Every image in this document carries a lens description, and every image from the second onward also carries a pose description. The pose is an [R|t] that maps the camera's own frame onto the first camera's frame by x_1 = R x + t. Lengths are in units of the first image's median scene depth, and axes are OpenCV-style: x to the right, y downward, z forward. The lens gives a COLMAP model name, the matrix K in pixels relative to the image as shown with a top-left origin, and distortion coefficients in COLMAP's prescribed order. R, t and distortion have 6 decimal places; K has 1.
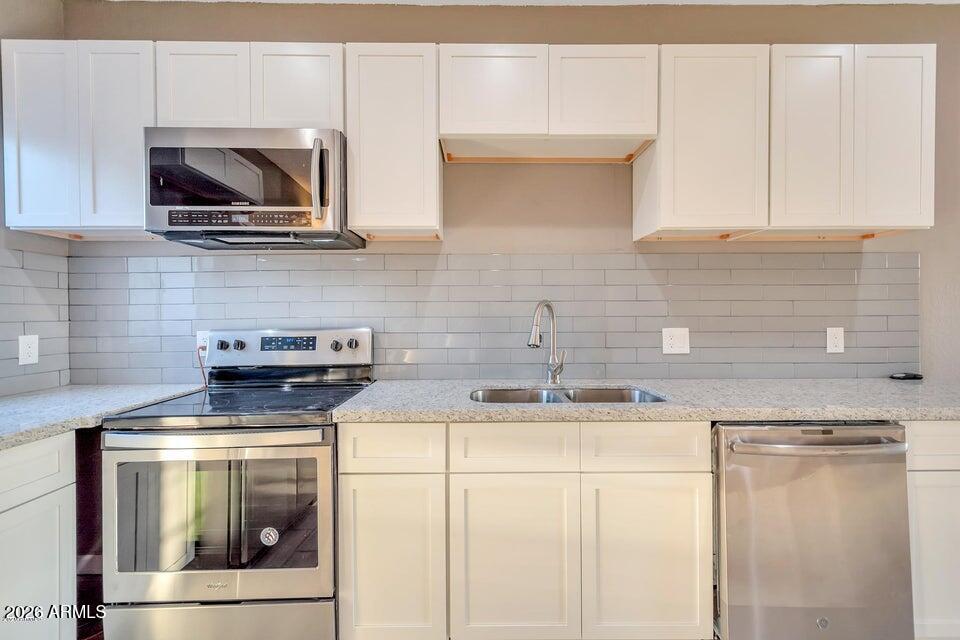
lens RADIAL K [[431.1, 0, 485.5], [0, 431.1, 318.8], [0, 0, 1]] dist [0.001612, 0.000230]
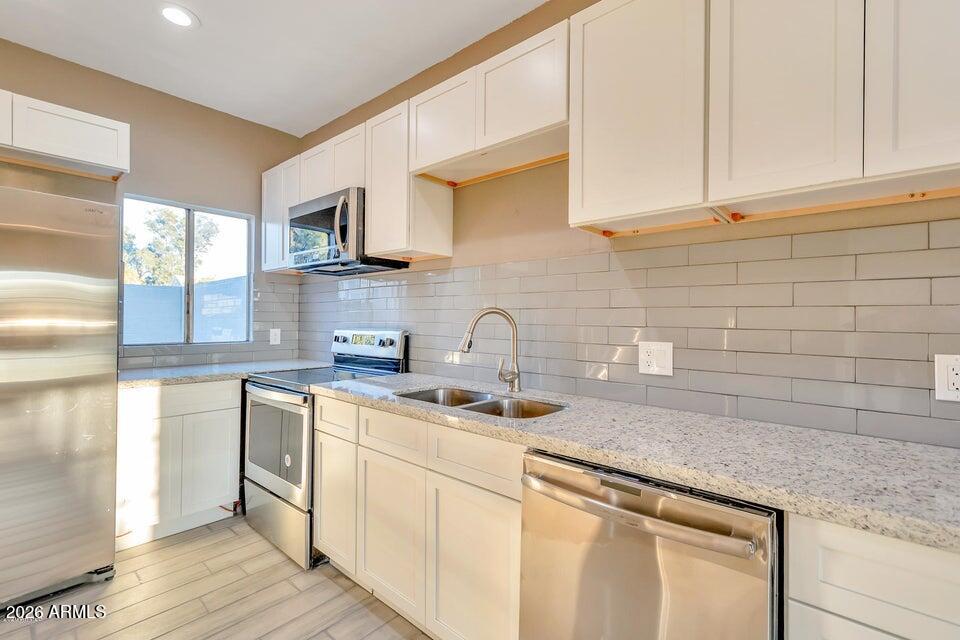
lens RADIAL K [[431.1, 0, 488.8], [0, 431.1, 318.4], [0, 0, 1]] dist [0.001612, 0.000230]
pose [[0.751956, 0.010250, -0.659134, 0.782430], [-0.021783, 0.999719, -0.009303, -0.008482], [0.658853, 0.021354, 0.751968, 0.216561]]
